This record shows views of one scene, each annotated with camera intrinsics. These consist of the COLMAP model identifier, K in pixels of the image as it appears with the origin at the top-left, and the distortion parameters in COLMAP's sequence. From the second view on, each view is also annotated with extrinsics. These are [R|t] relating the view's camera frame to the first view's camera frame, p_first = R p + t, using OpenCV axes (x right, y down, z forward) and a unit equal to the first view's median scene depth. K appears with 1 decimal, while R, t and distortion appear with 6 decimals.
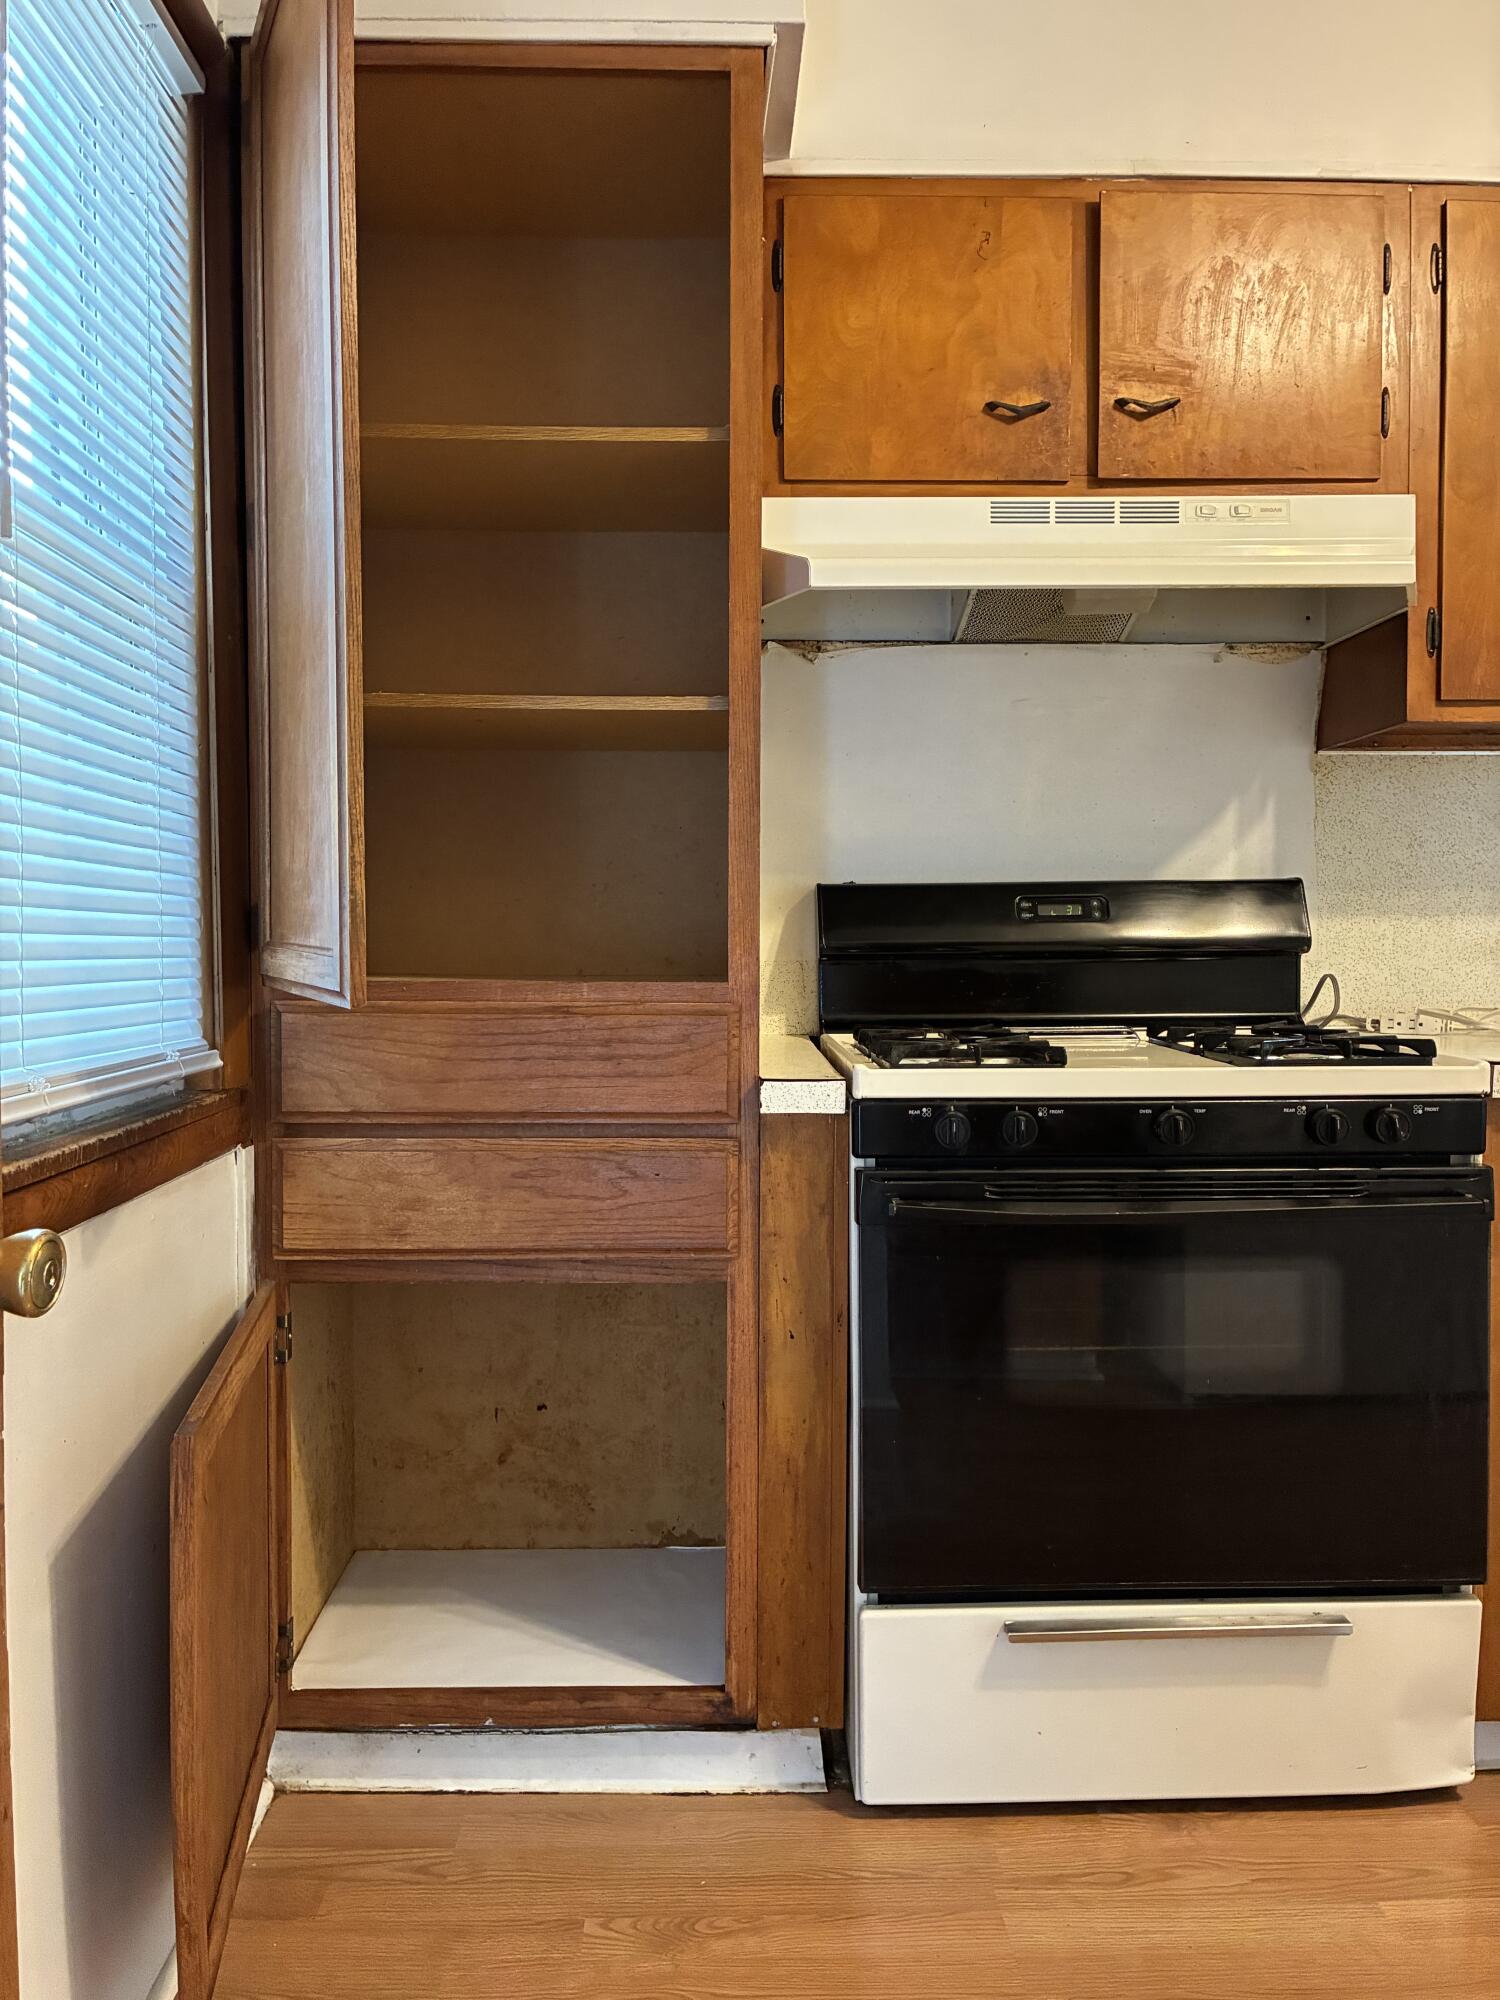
lens RADIAL K [[1508.7, 0, 750.0], [0, 1508.7, 1000.0], [0, 0, 1]] dist [0.053038, -0.072647]
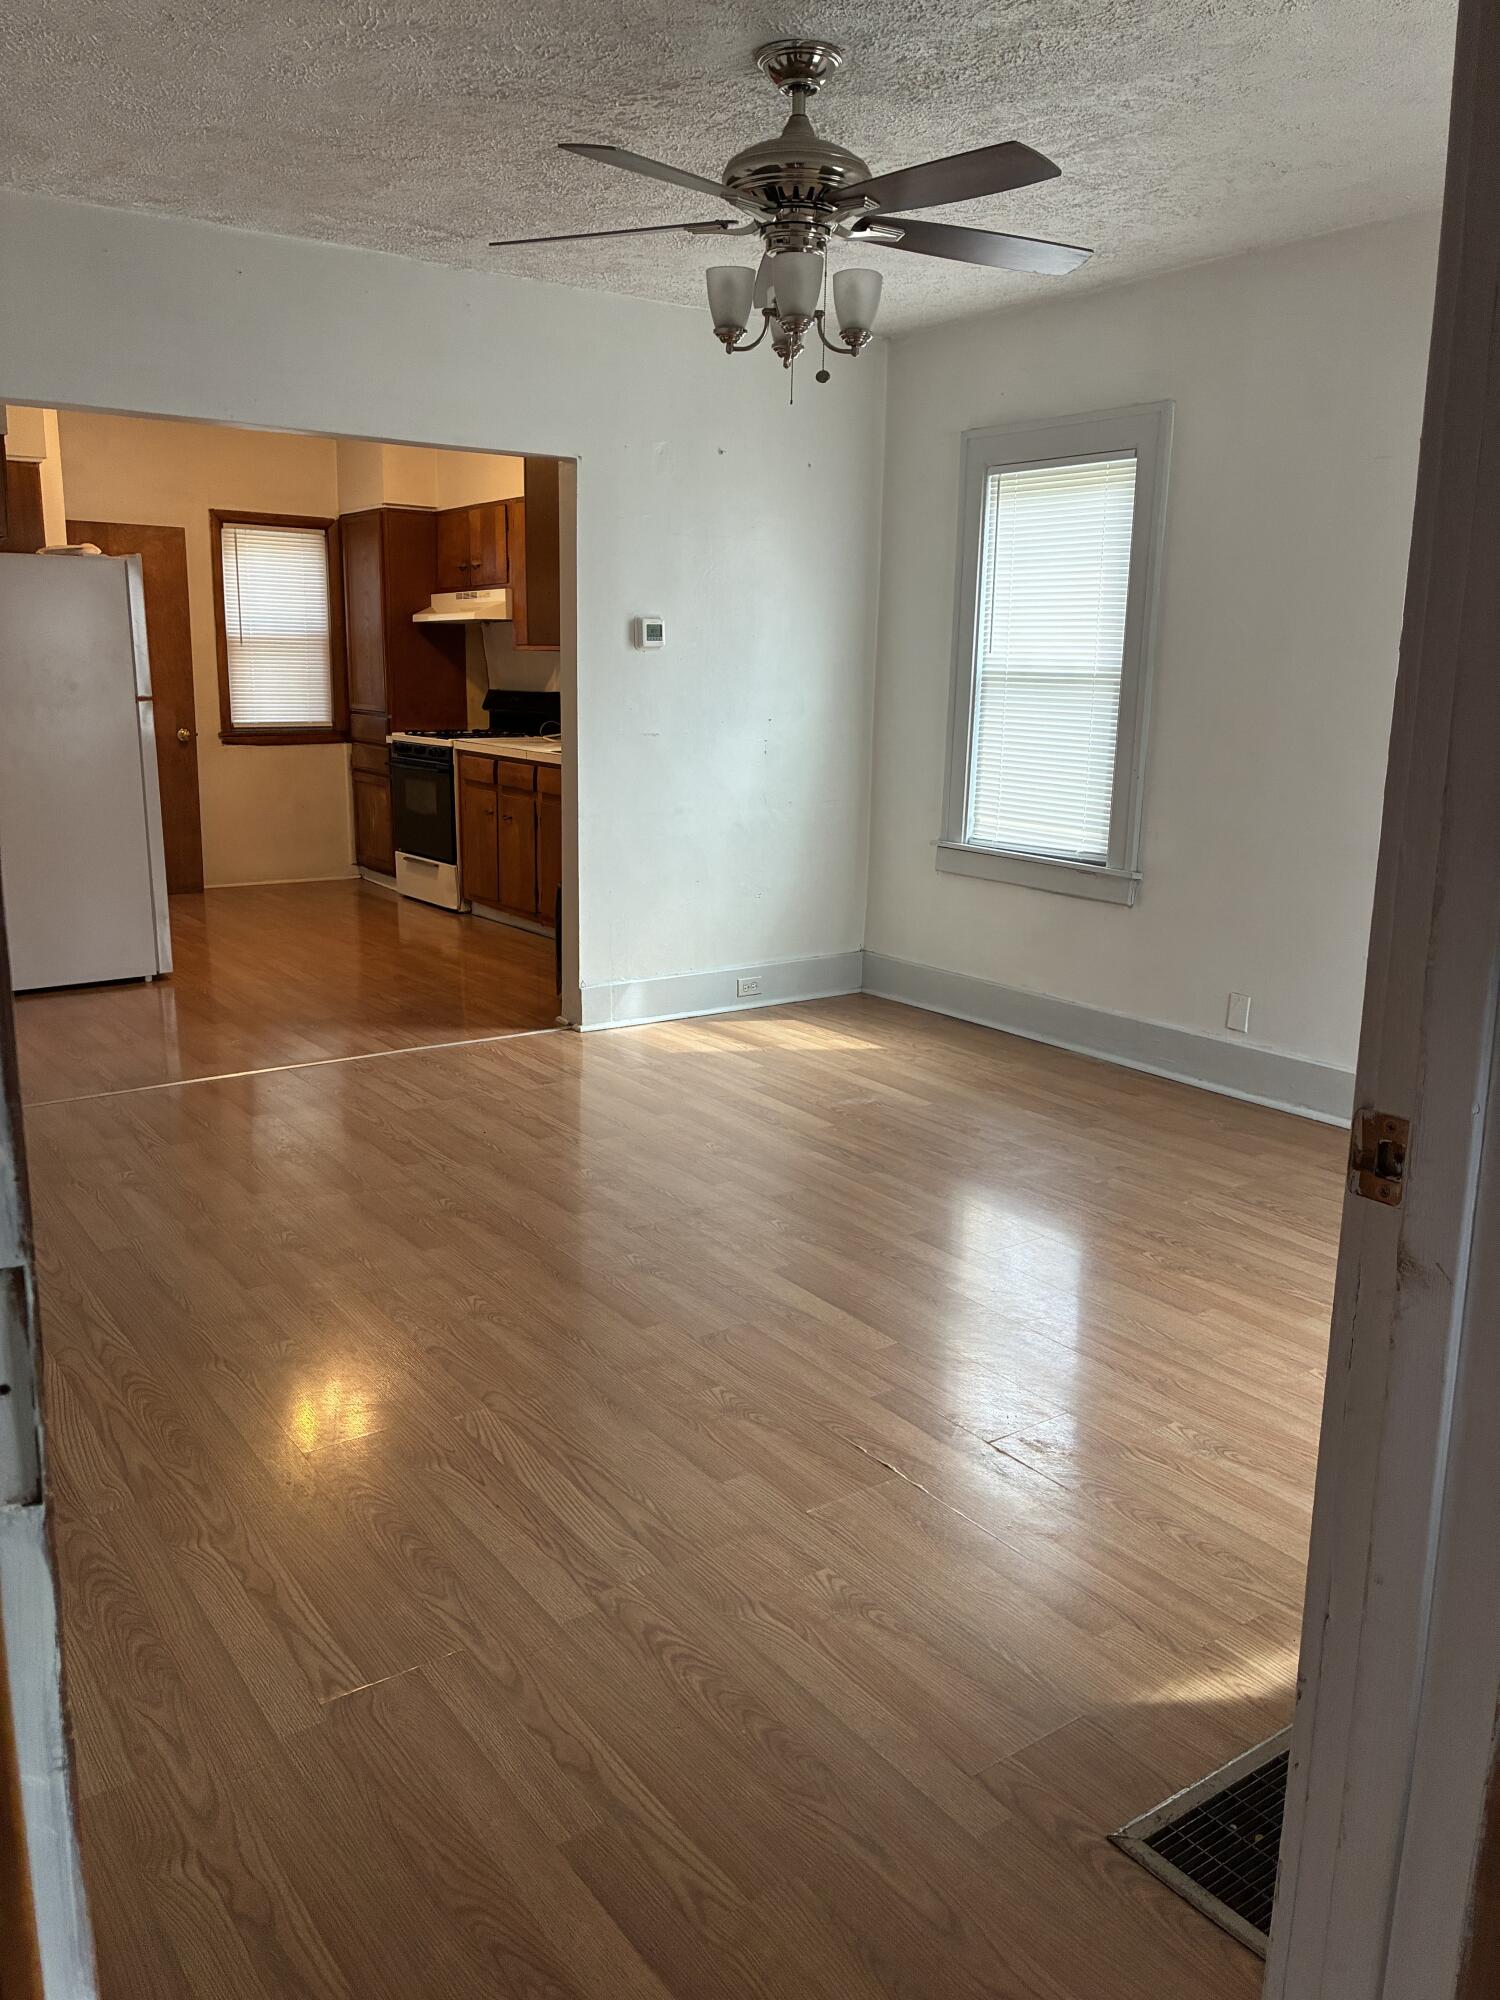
lens RADIAL K [[1534.6, 0, 740.6], [0, 1534.6, 1006.8], [0, 0, 1]] dist [0.016321, -0.005920]
pose [[0.543151, 0.193865, -0.816947, 4.083564], [-0.049531, 0.978683, 0.199315, -0.110793], [0.838173, -0.067794, 0.541175, -0.629112]]
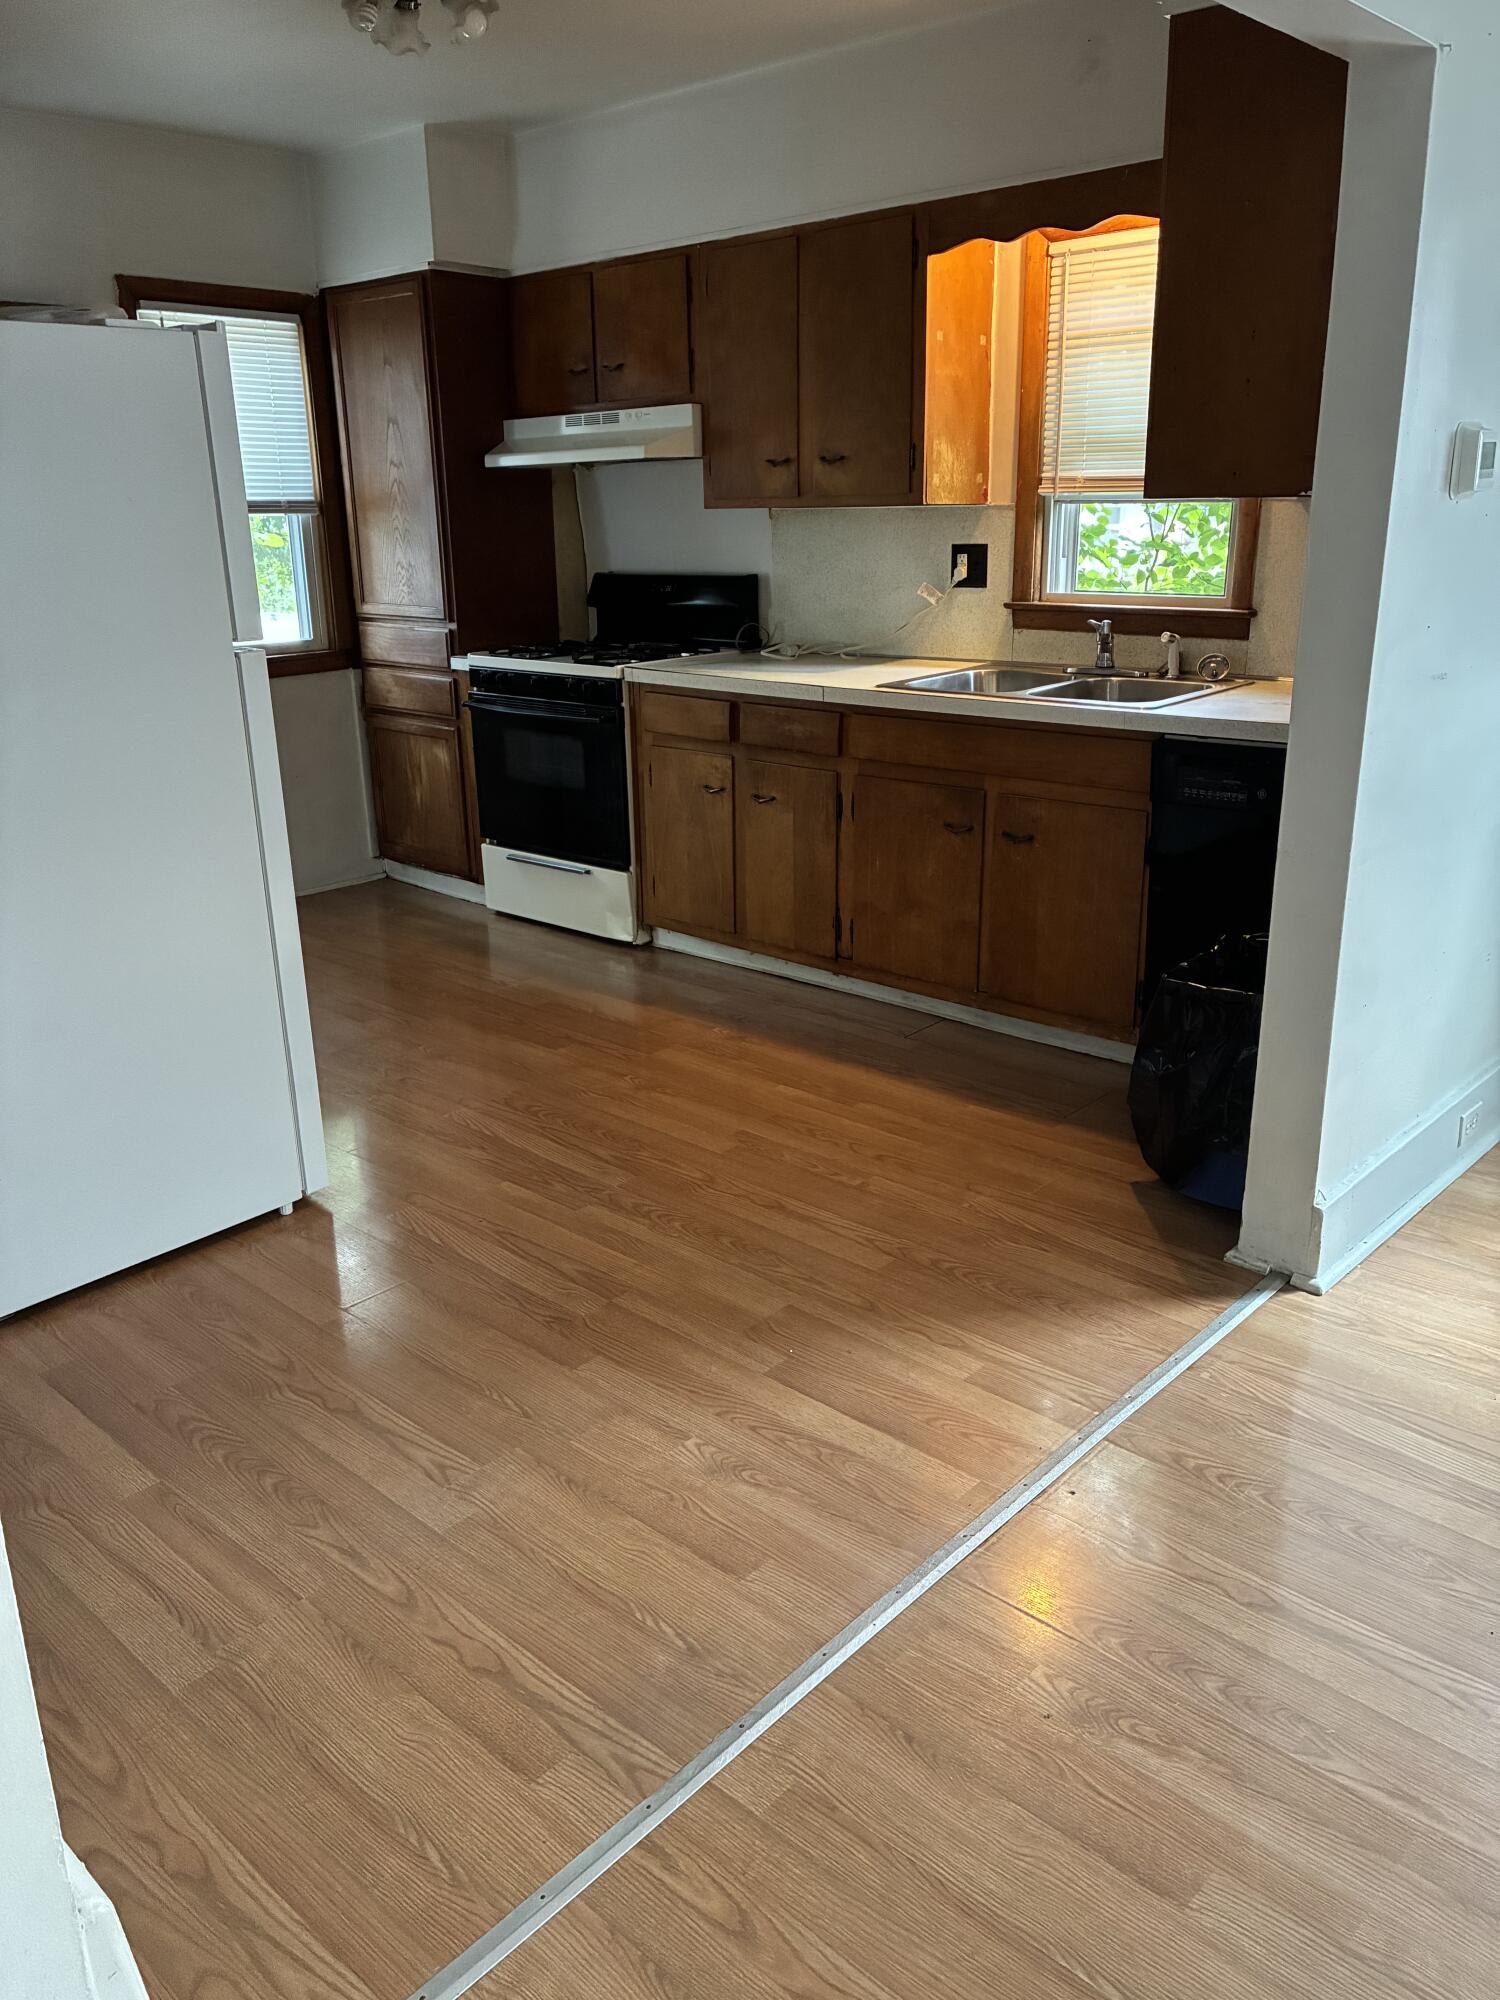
lens RADIAL K [[1500.6, 0, 740.2], [0, 1500.6, 1000.4], [0, 0, 1]] dist [0.008722, 0.000135]
pose [[0.709059, 0.213140, -0.672166, 2.168727], [-0.010004, 0.956170, 0.292643, -0.145590], [0.705078, -0.200776, 0.680113, -0.613701]]
